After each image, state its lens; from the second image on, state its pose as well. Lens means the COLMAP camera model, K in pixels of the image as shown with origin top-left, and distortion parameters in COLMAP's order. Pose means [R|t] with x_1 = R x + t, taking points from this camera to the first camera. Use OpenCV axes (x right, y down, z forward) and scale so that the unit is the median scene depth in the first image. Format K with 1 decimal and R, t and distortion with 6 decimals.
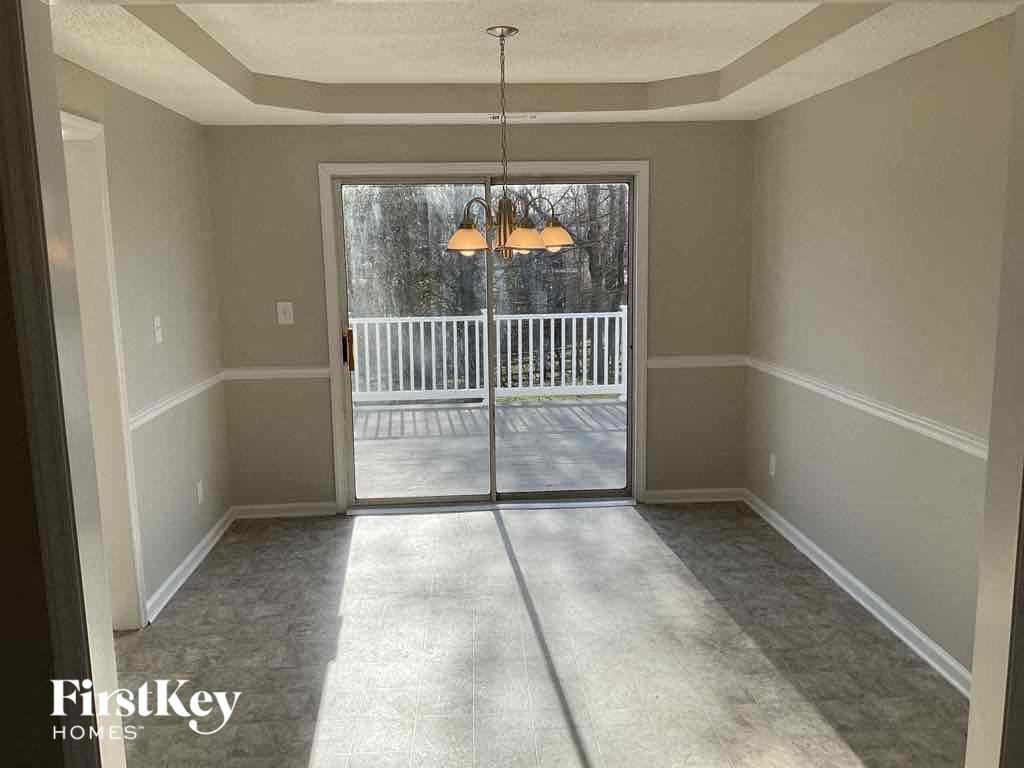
lens RADIAL K [[853.5, 0, 512.0], [0, 853.5, 384.0], [0, 0, 1]] dist [0.095510, -0.219332]
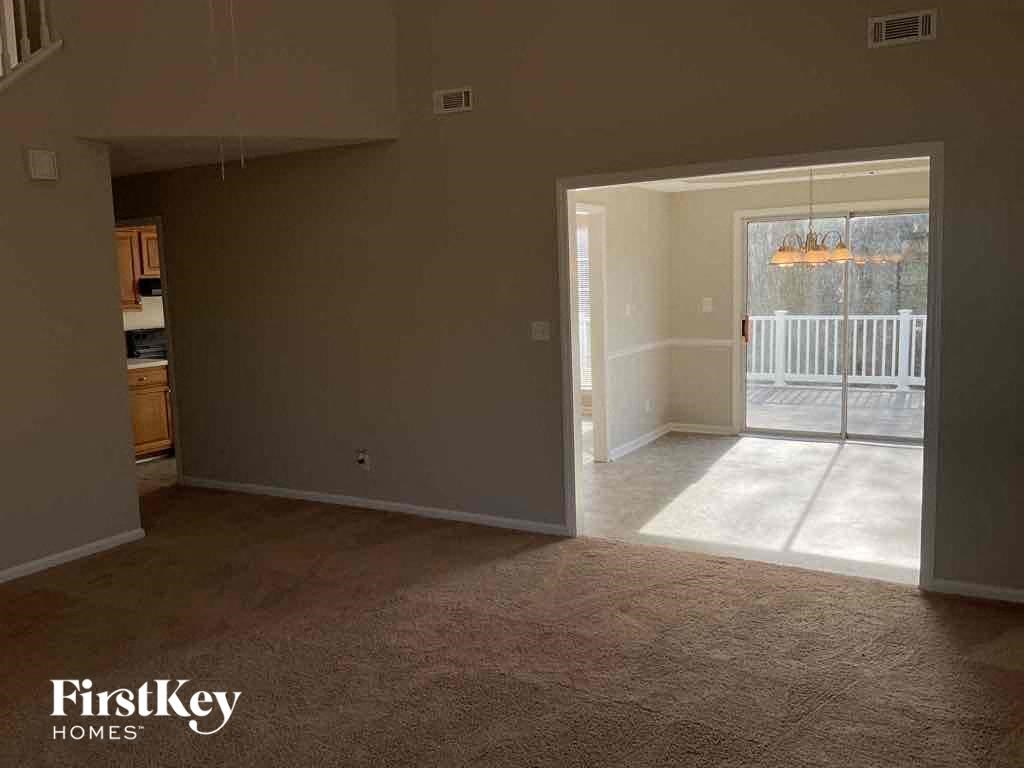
lens RADIAL K [[853.5, 0, 512.0], [0, 853.5, 384.0], [0, 0, 1]] dist [0.095510, -0.219332]
pose [[0.834318, 0.057810, -0.548243, 0.314787], [-0.065899, 0.997814, 0.004929, 0.080366], [0.547330, 0.032016, 0.836304, -0.527610]]
